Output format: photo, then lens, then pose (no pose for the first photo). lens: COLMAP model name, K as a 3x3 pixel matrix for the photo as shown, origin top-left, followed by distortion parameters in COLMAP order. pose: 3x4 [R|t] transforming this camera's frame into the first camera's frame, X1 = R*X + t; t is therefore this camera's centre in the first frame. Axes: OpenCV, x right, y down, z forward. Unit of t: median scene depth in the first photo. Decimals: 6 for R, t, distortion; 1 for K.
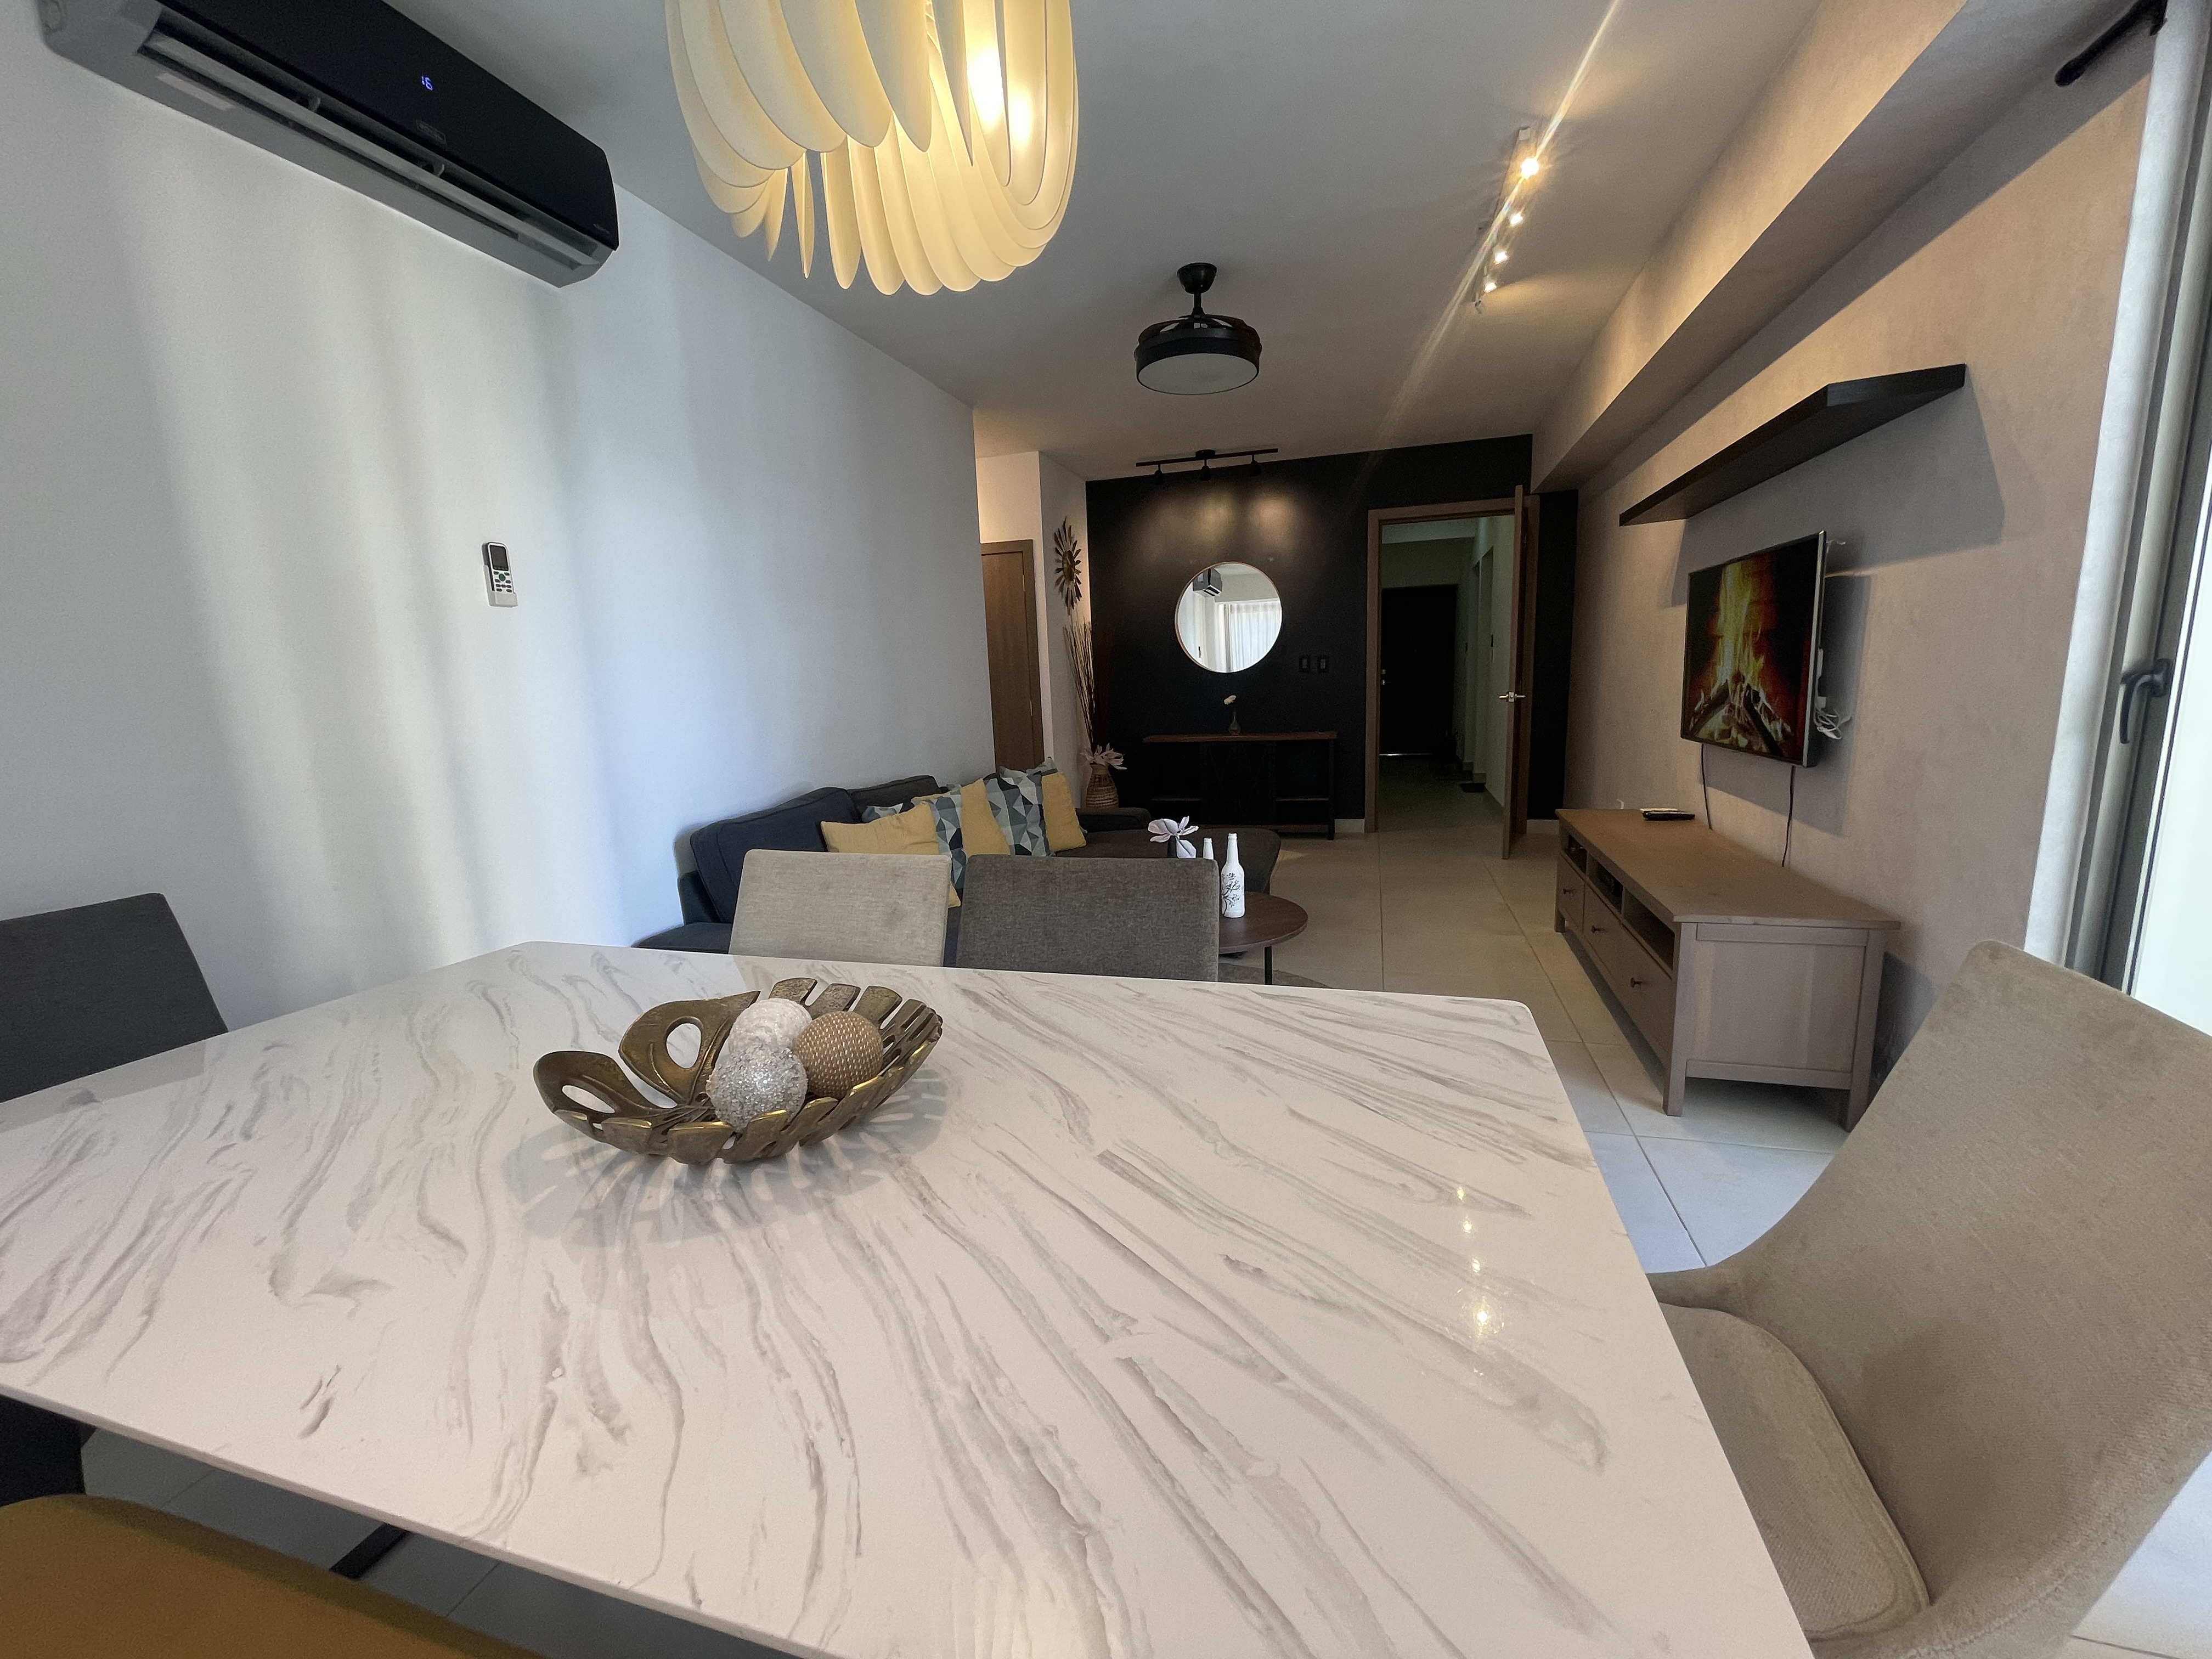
lens RADIAL K [[891.4, 0, 1106.0], [0, 891.4, 829.5], [0, 0, 1]] dist [0.021610, -0.008482]
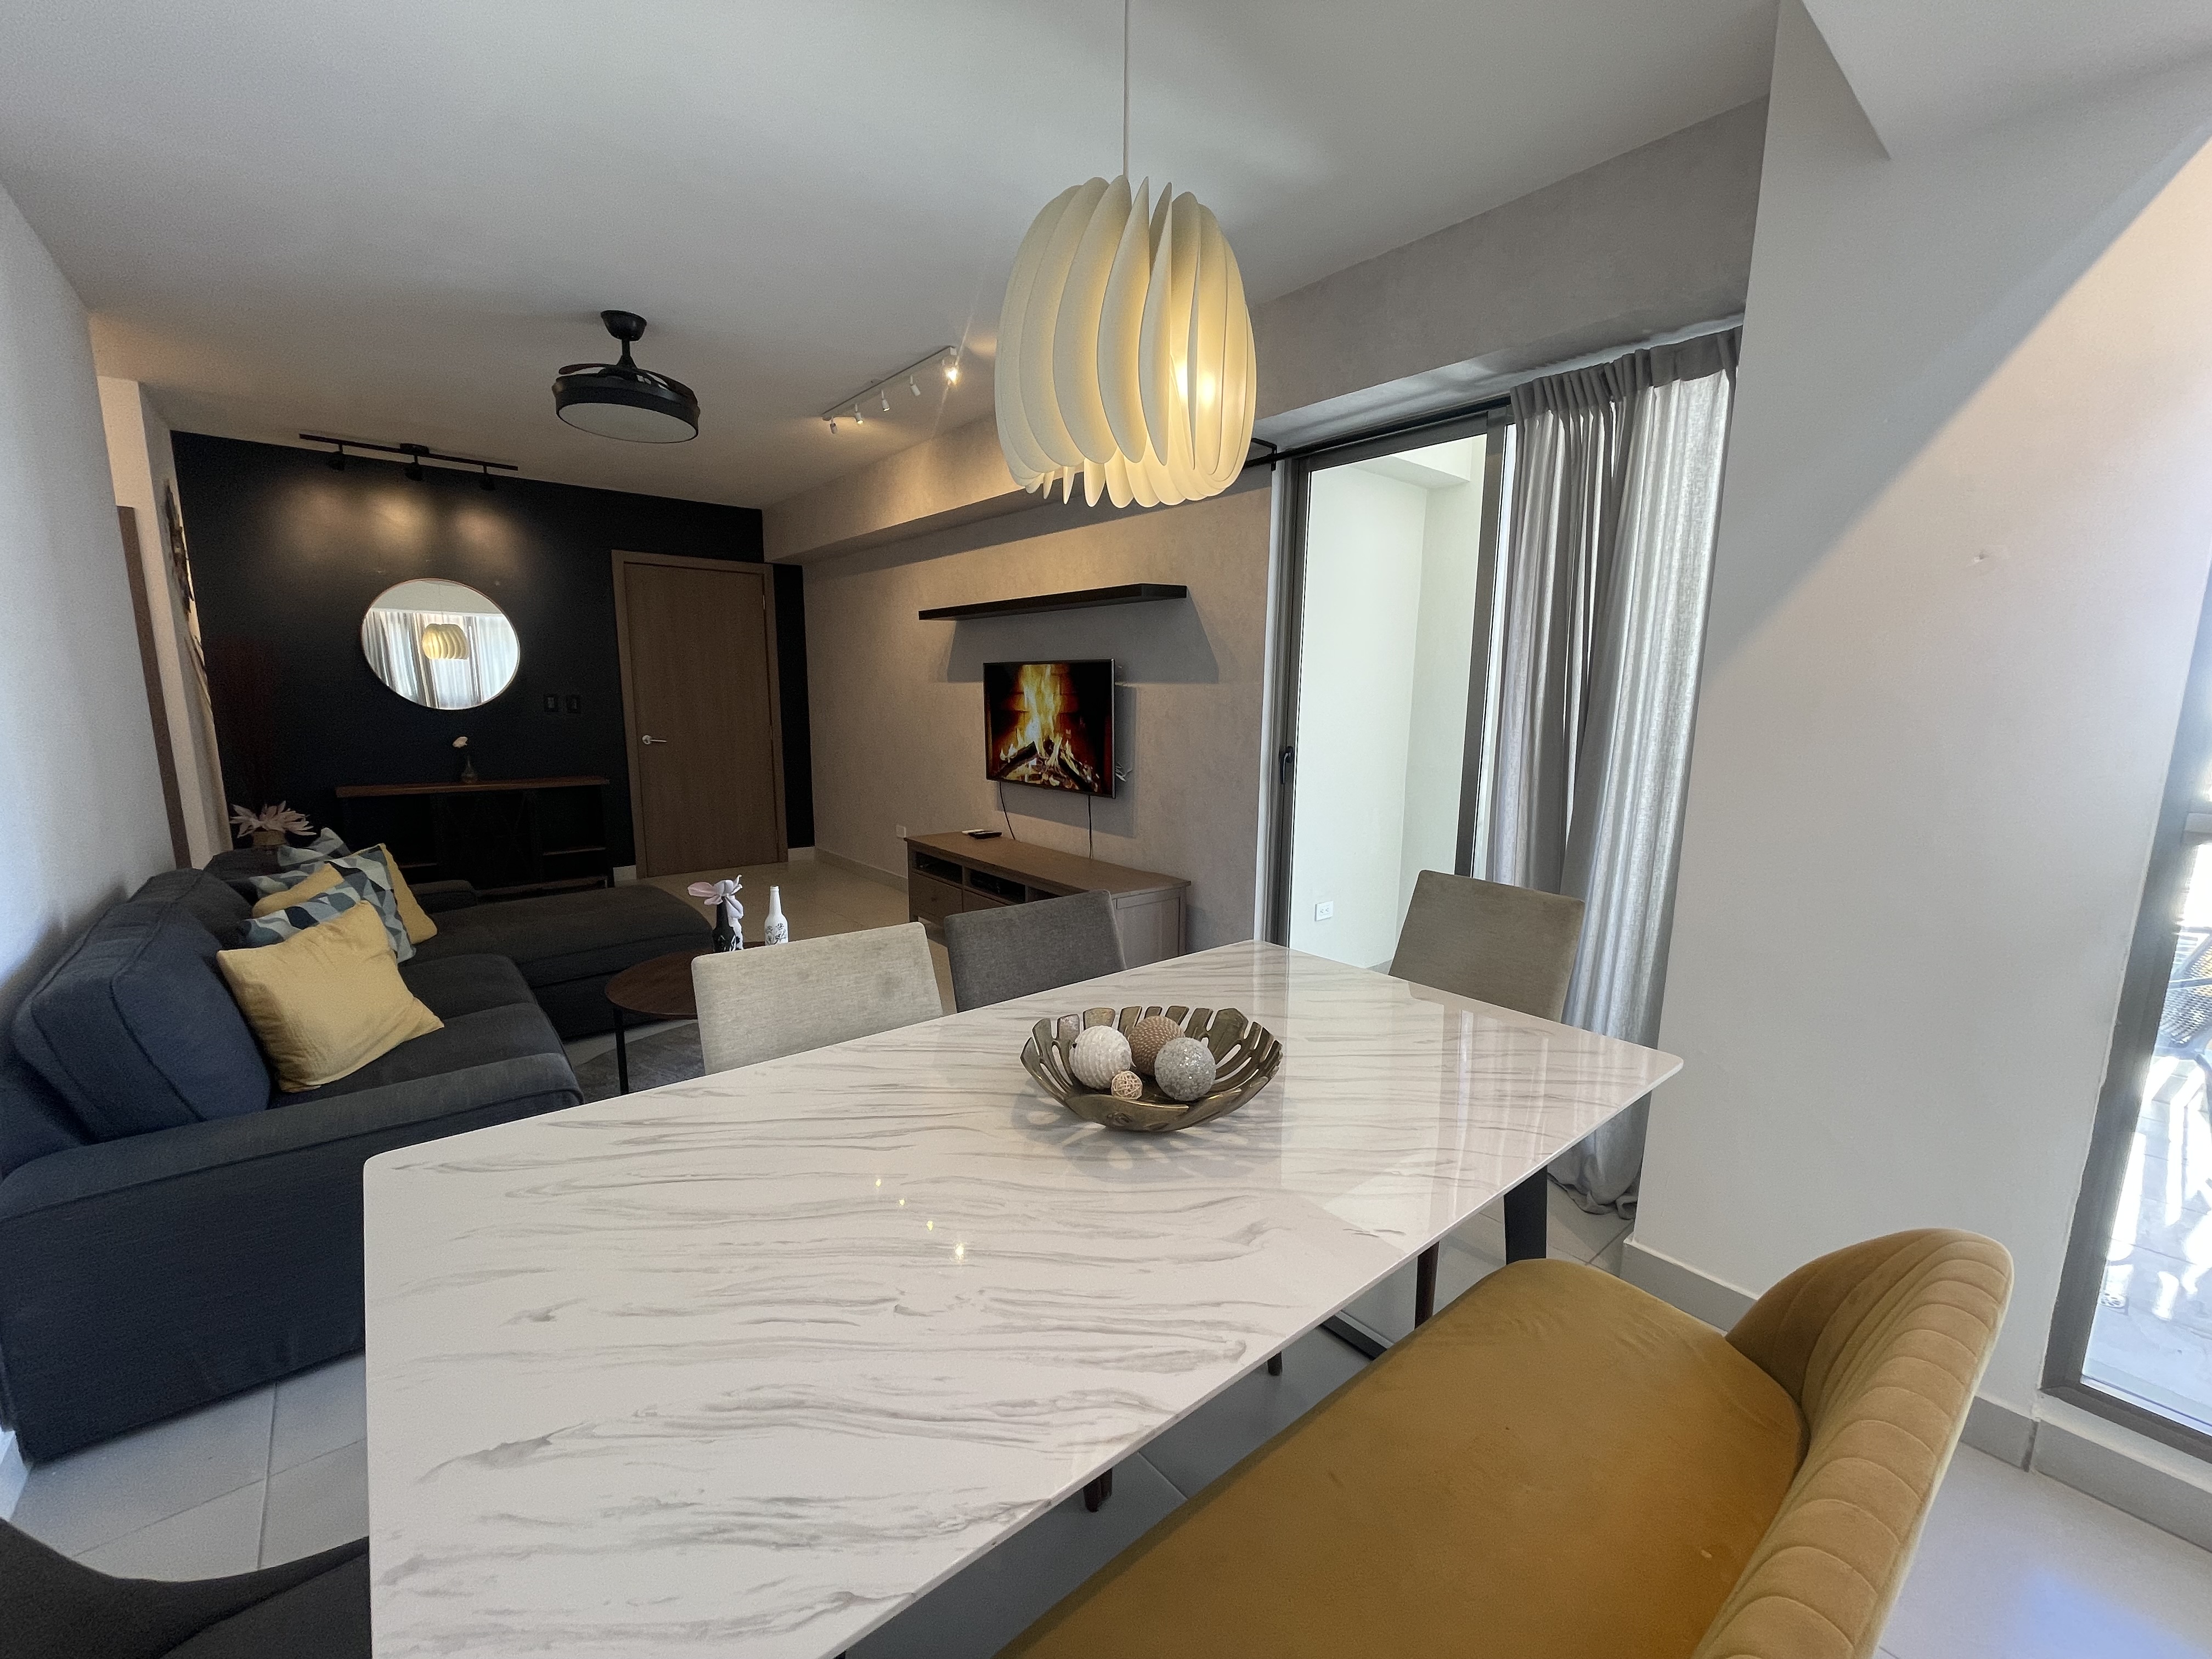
lens RADIAL K [[892.3, 0, 1106.0], [0, 892.3, 829.5], [0, 0, 1]] dist [-0.001270, -0.007951]
pose [[0.551201, -0.079701, 0.830557, -0.458552], [0.105370, 0.994107, 0.025466, -0.042403], [-0.827692, 0.073479, 0.556351, 0.076893]]
